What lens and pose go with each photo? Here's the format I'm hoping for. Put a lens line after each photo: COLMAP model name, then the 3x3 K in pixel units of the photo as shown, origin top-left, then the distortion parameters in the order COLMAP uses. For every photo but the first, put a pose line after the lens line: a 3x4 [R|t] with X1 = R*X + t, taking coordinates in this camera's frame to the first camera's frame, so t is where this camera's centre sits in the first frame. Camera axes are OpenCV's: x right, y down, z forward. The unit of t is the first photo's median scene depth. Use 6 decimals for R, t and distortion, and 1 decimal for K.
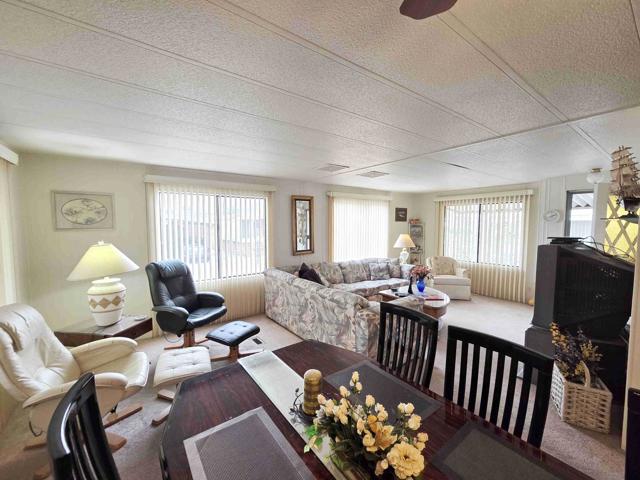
lens RADIAL K [[262.8, 0, 320.0], [0, 262.8, 240.0], [0, 0, 1]] dist [0.000132, 0.000286]
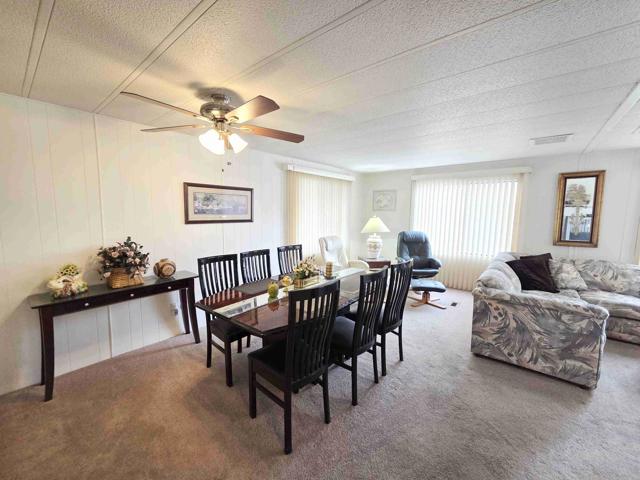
lens RADIAL K [[262.8, 0, 320.0], [0, 262.8, 240.0], [0, 0, 1]] dist [0.000132, 0.000286]
pose [[0.261968, 0.104405, -0.959413, 0.645533], [-0.075490, 0.993302, 0.087480, 0.031232], [0.962120, 0.049509, 0.268094, 0.069044]]
